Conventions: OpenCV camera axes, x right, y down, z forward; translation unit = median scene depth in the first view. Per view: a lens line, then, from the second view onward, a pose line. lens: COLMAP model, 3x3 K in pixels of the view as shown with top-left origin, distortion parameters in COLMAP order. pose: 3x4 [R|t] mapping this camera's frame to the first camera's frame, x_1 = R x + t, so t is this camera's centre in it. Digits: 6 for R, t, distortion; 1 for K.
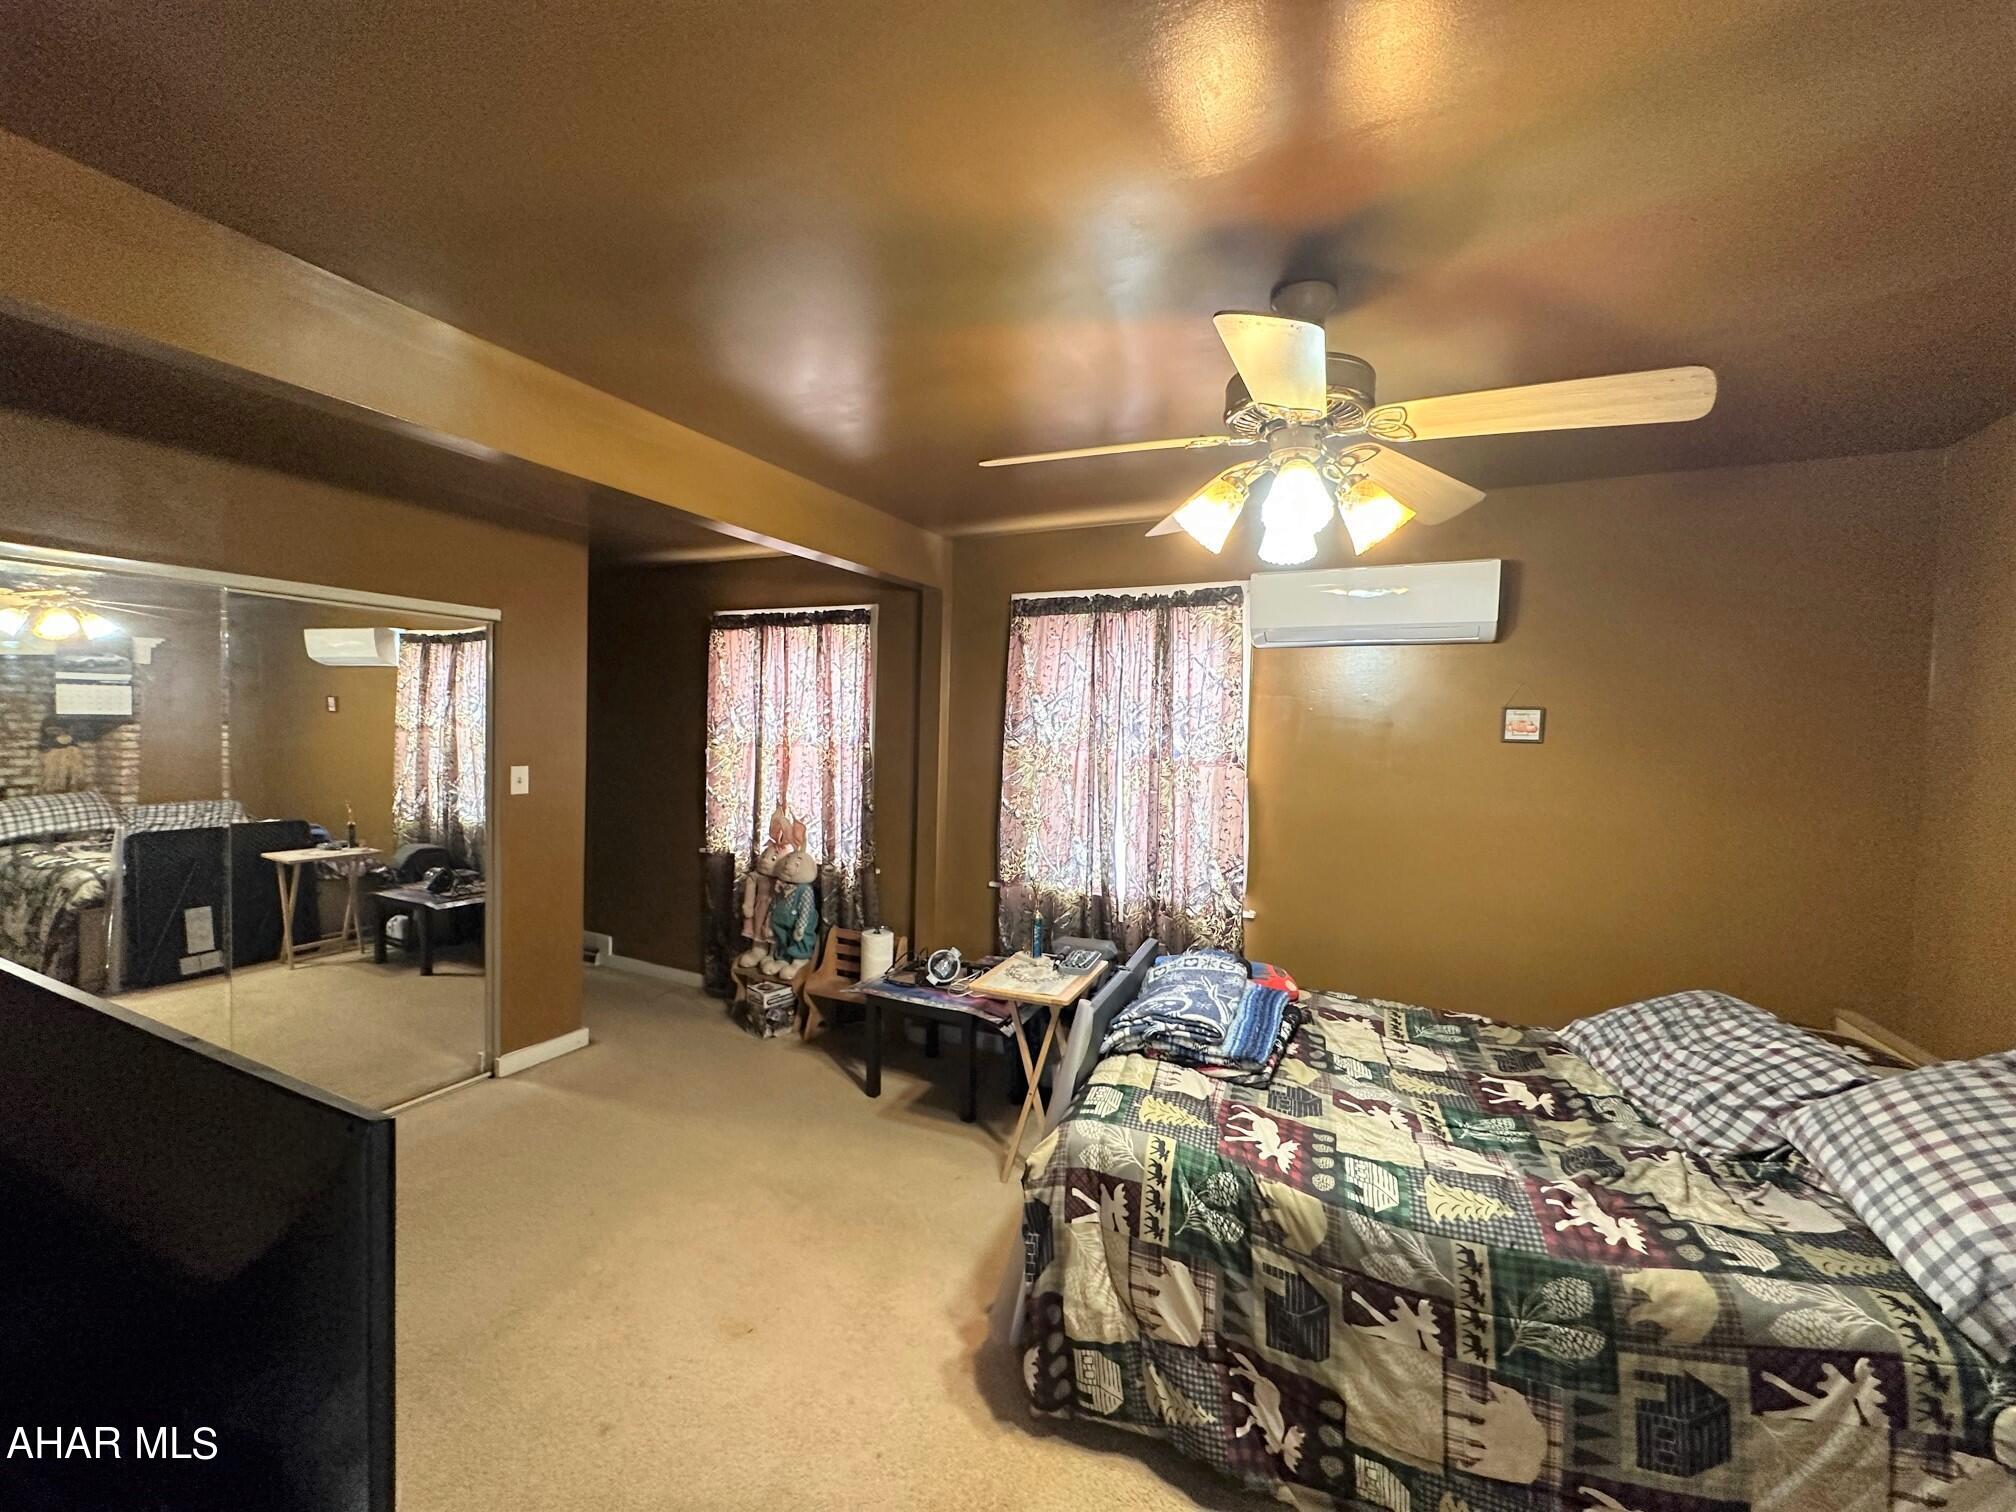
lens RADIAL K [[804.9, 0, 1008.4], [0, 804.9, 754.7], [0, 0, 1]] dist [-0.006999, 0.002348]
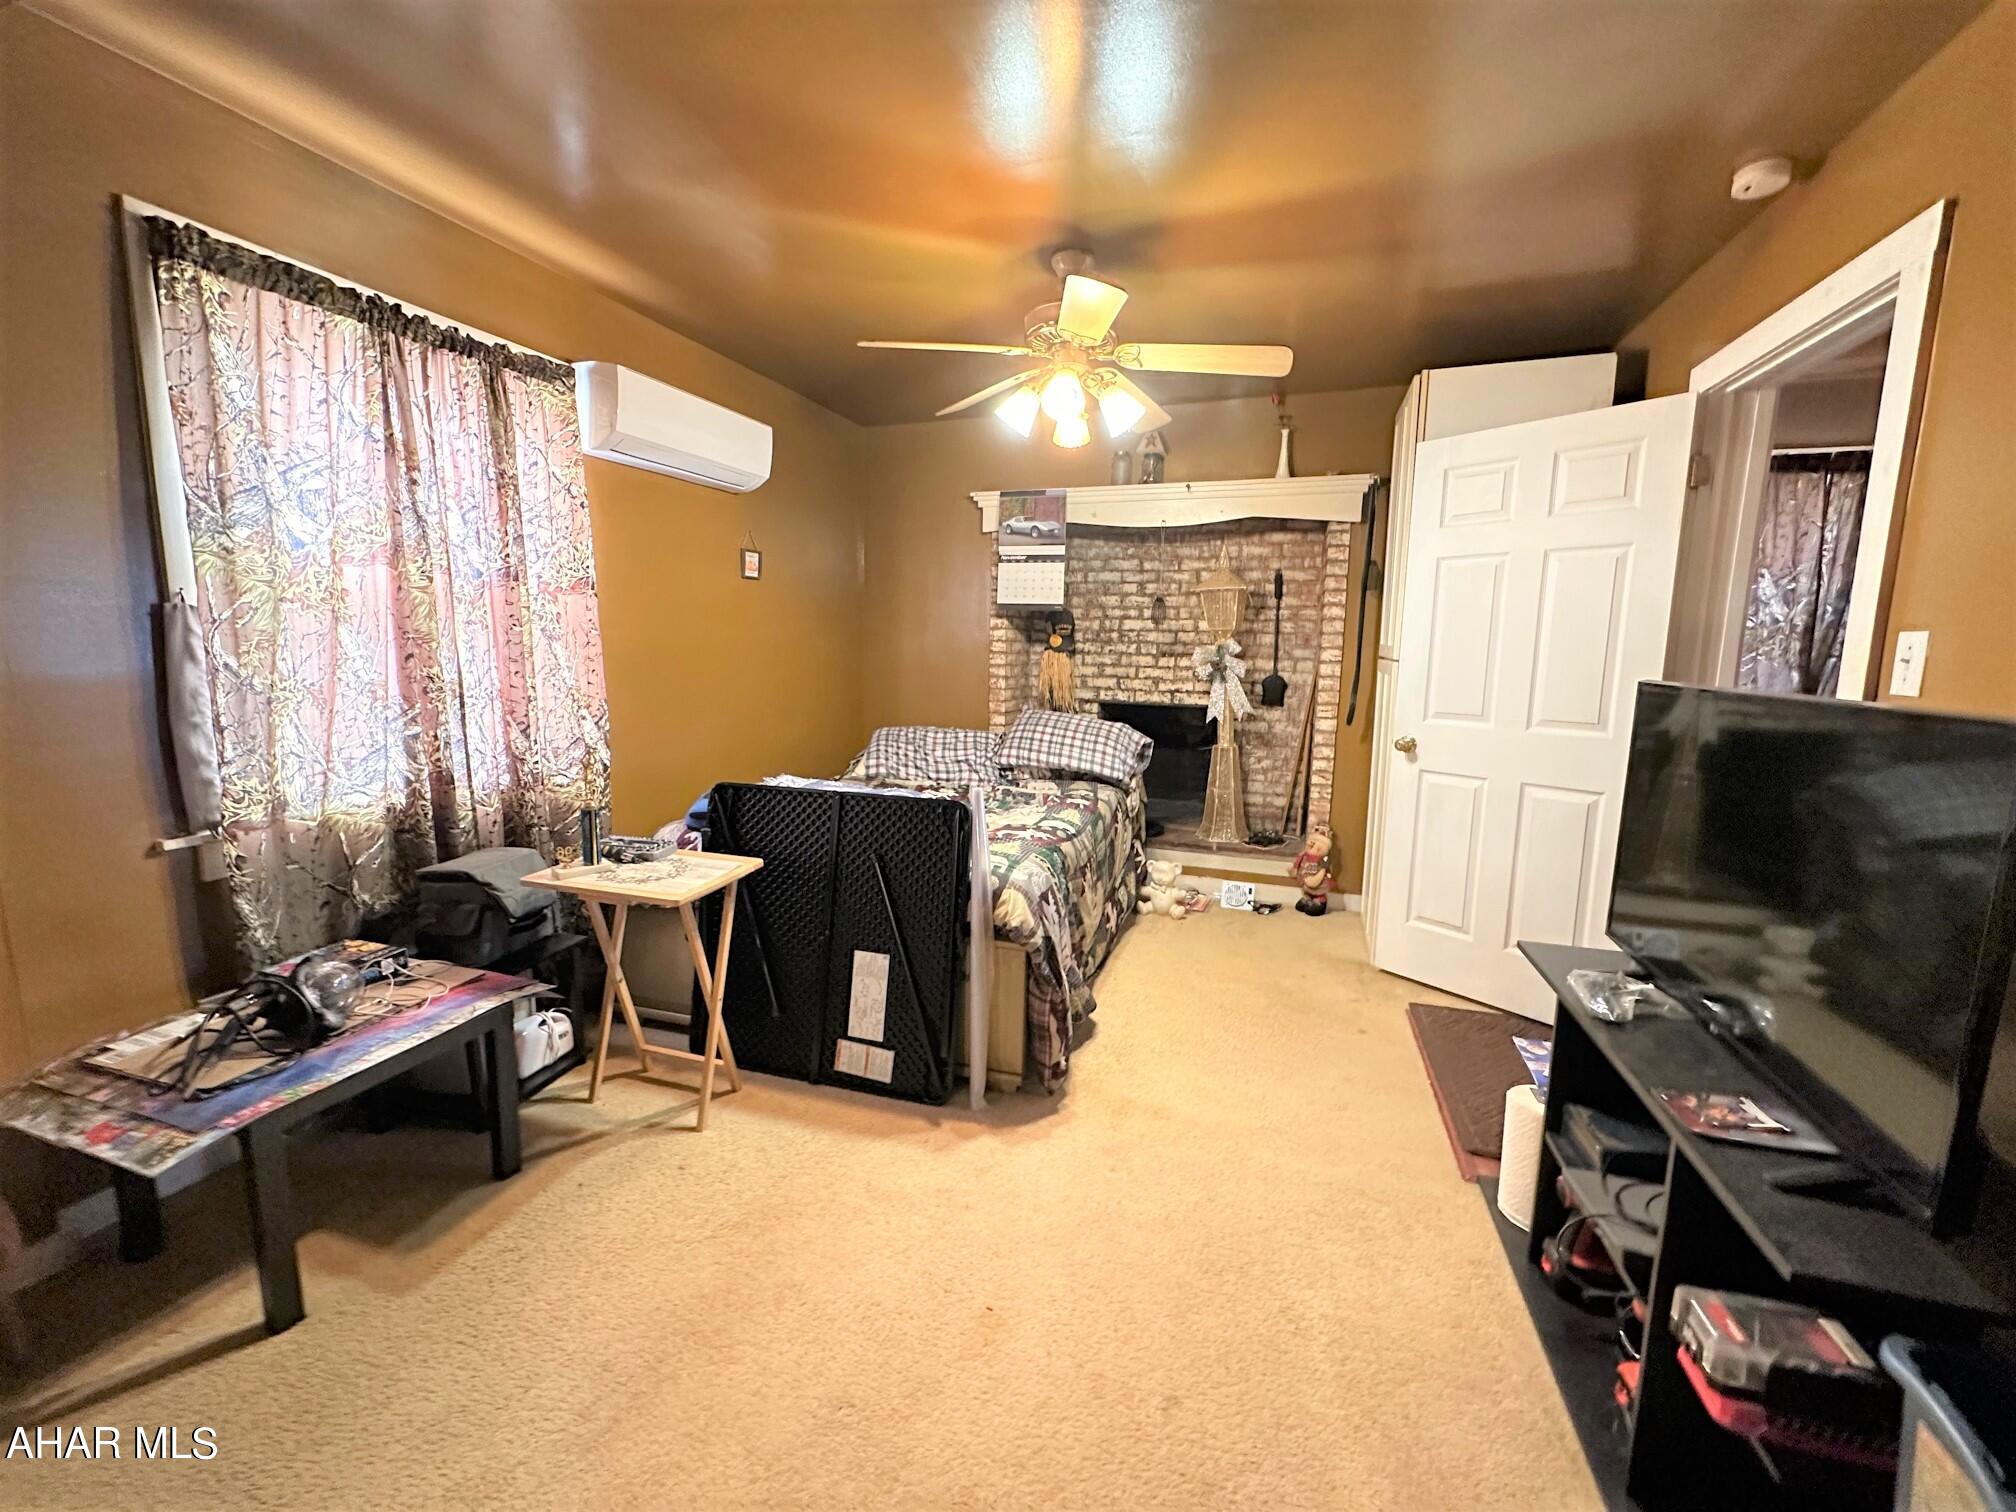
lens RADIAL K [[804.9, 0, 1008.4], [0, 804.9, 754.7], [0, 0, 1]] dist [-0.006999, 0.002348]
pose [[-0.124460, -0.166622, 0.978134, -0.615922], [0.017648, 0.985272, 0.170084, 0.043788], [-0.992068, 0.038430, -0.119687, 0.661999]]
